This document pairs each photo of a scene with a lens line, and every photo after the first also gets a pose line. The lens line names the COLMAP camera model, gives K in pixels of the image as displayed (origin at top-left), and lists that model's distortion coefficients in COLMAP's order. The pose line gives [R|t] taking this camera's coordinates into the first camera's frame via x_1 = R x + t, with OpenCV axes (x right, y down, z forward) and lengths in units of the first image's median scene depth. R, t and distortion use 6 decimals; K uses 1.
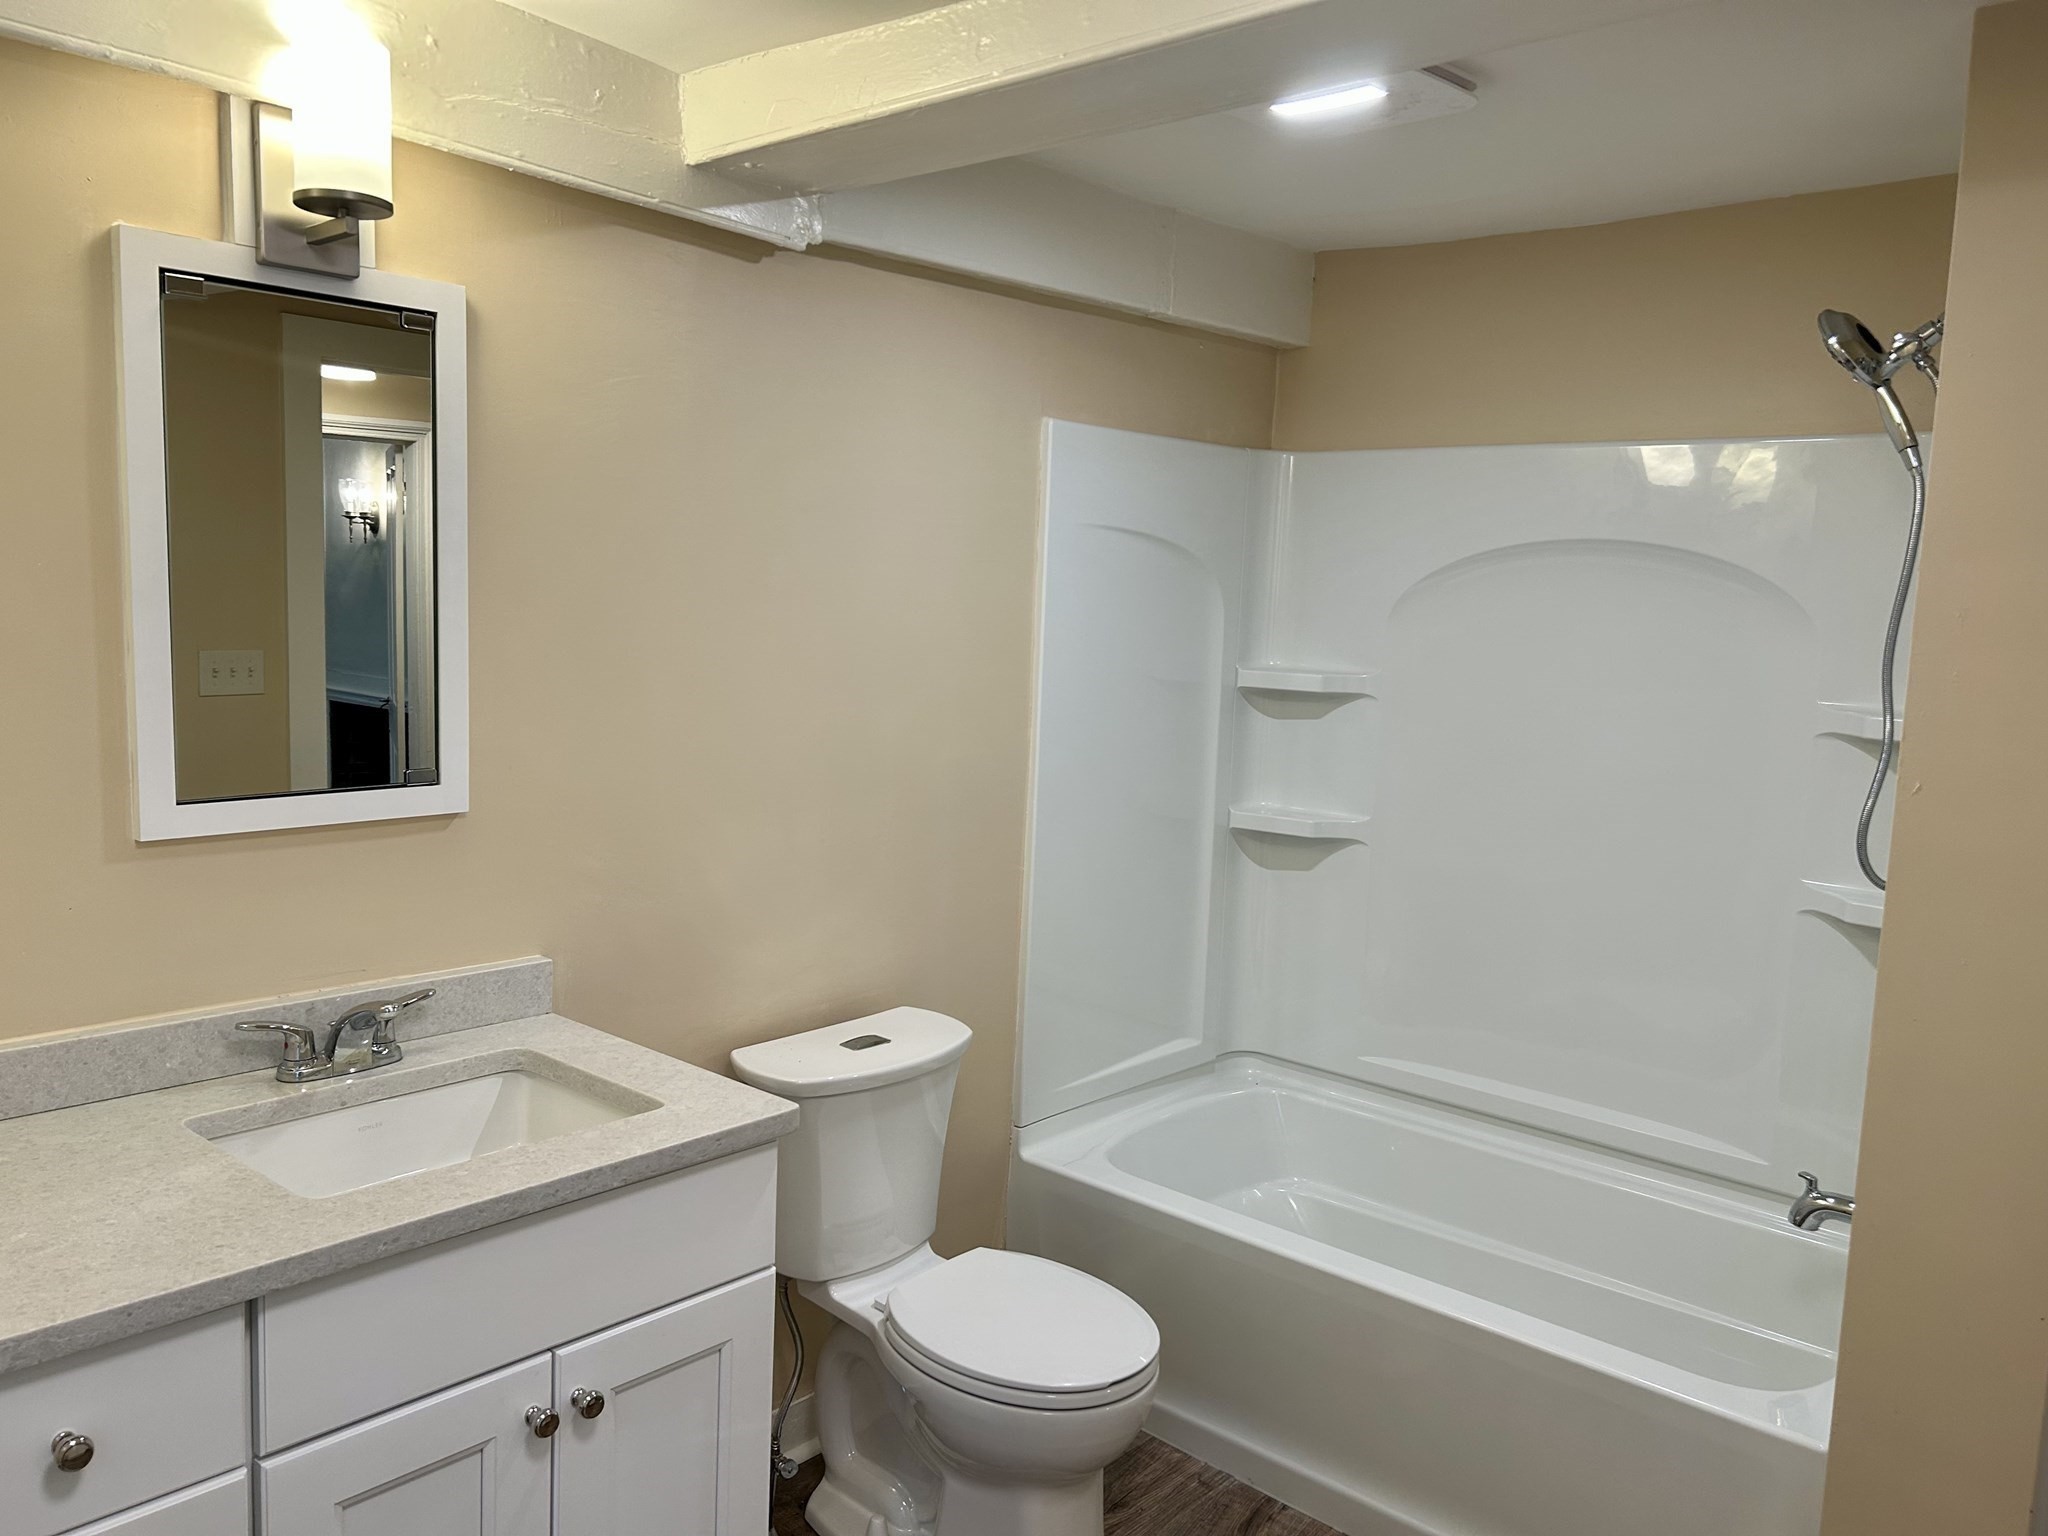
lens RADIAL K [[1546.3, 0, 1025.4], [0, 1546.3, 766.6], [0, 0, 1]] dist [0.030216, -0.030841]
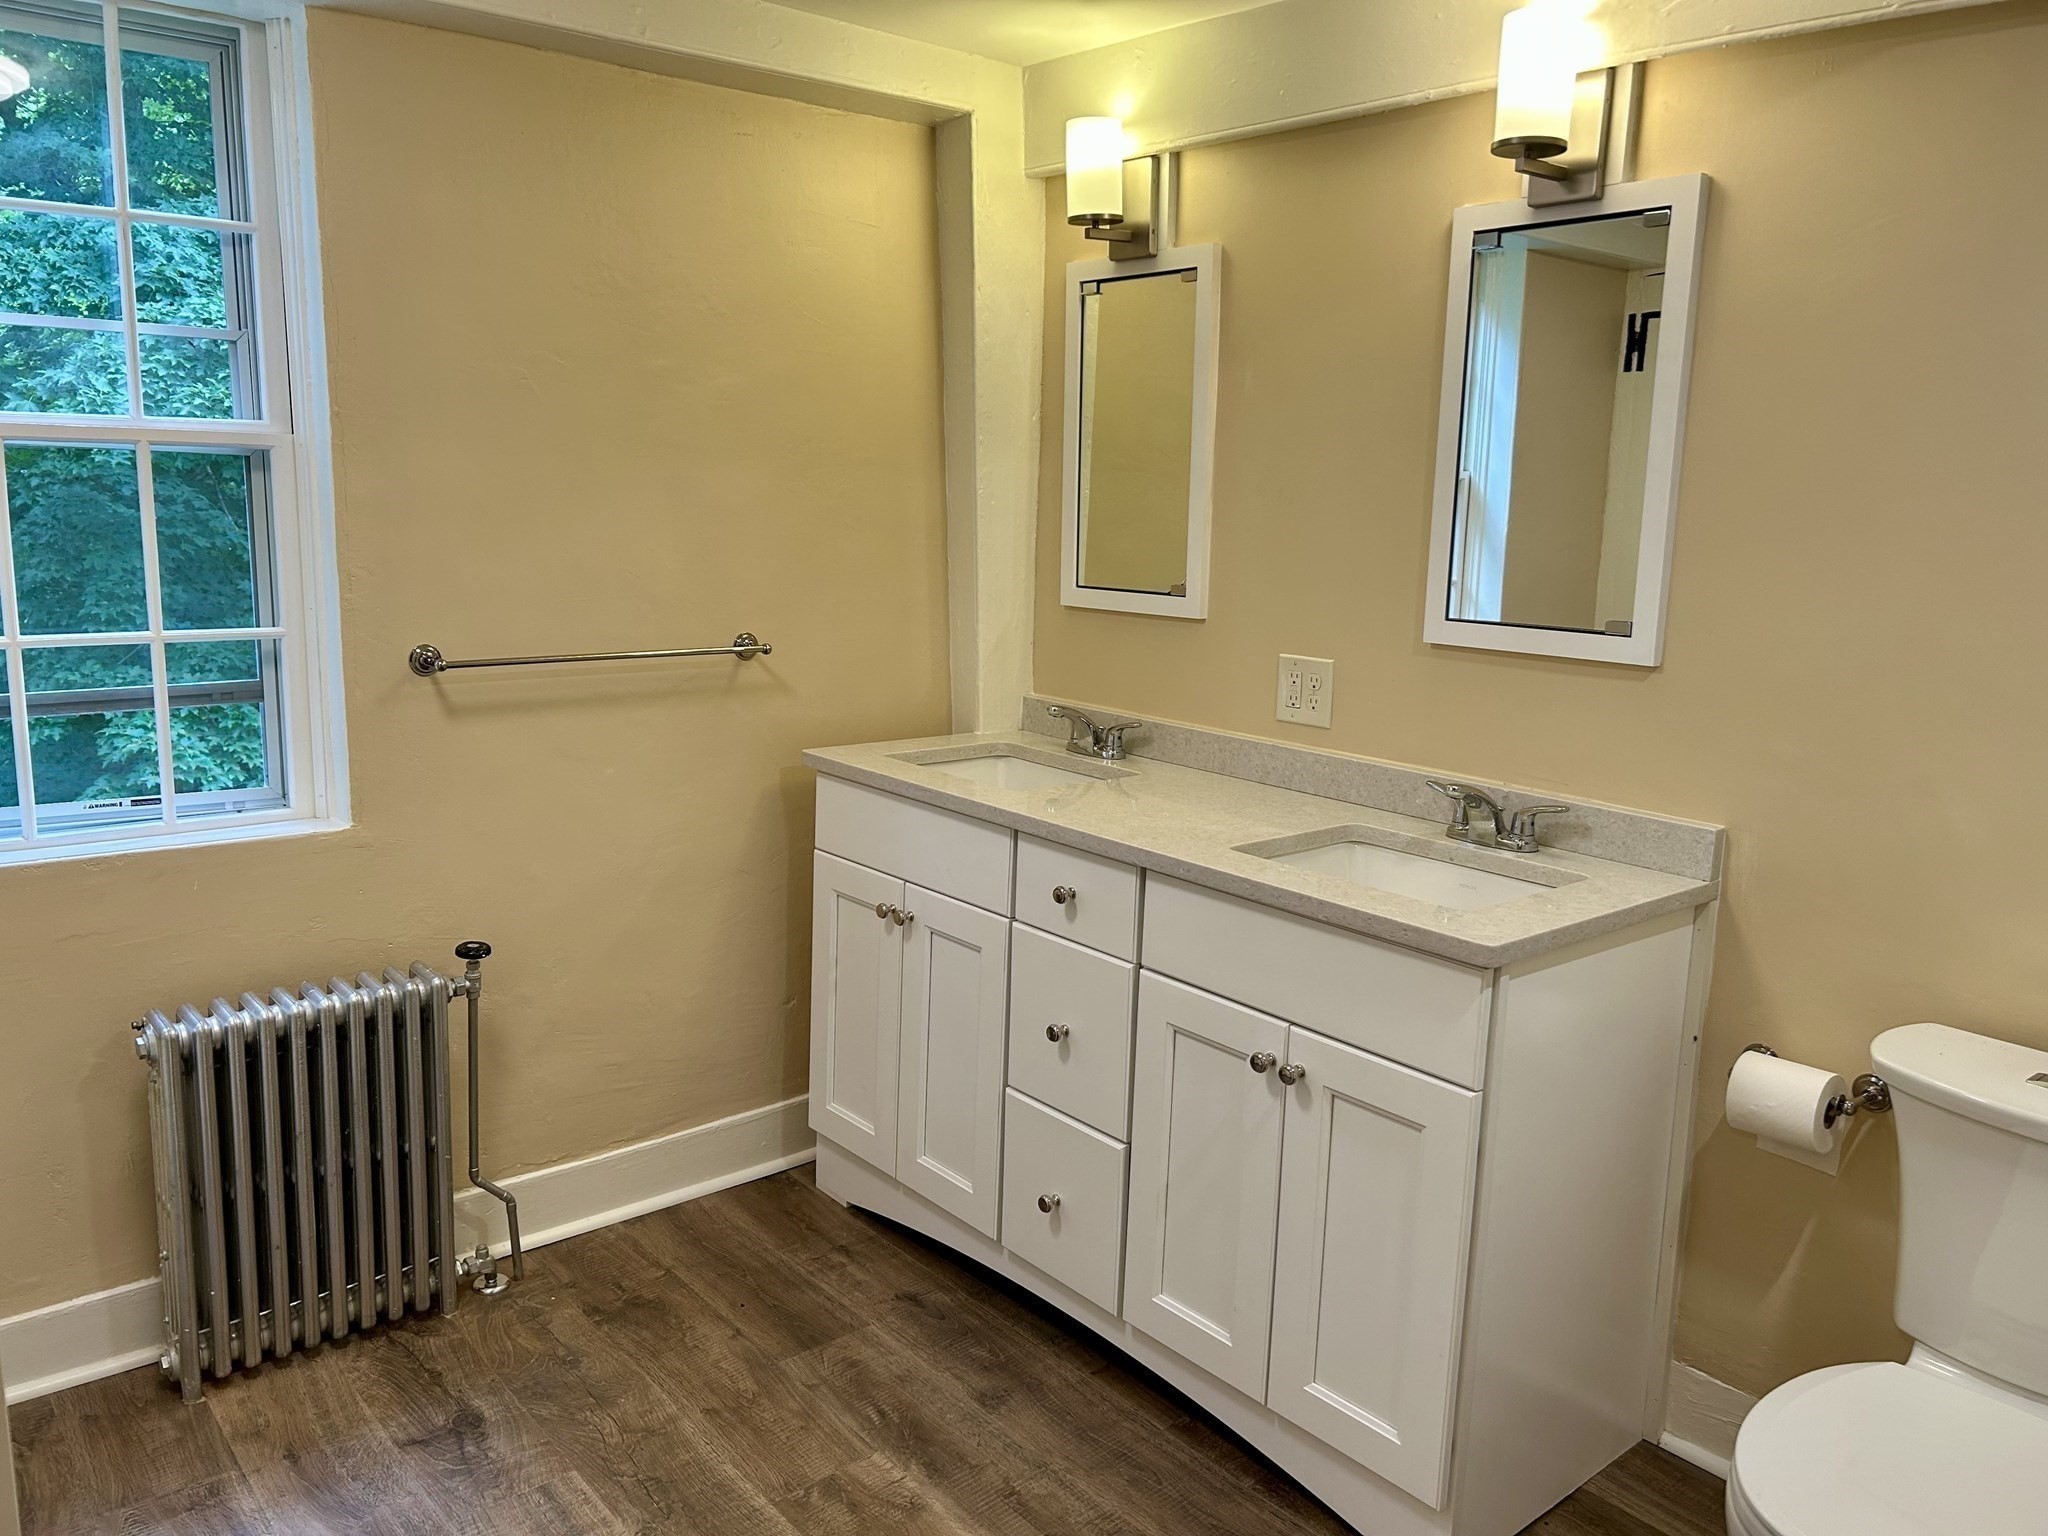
lens RADIAL K [[1546.3, 0, 1025.5], [0, 1546.3, 766.1], [0, 0, 1]] dist [0.030216, -0.030841]
pose [[-0.152395, 0.134750, -0.979090, 0.885017], [-0.146790, 0.976588, 0.157253, -0.010823], [0.977358, 0.167685, -0.129048, 0.816867]]
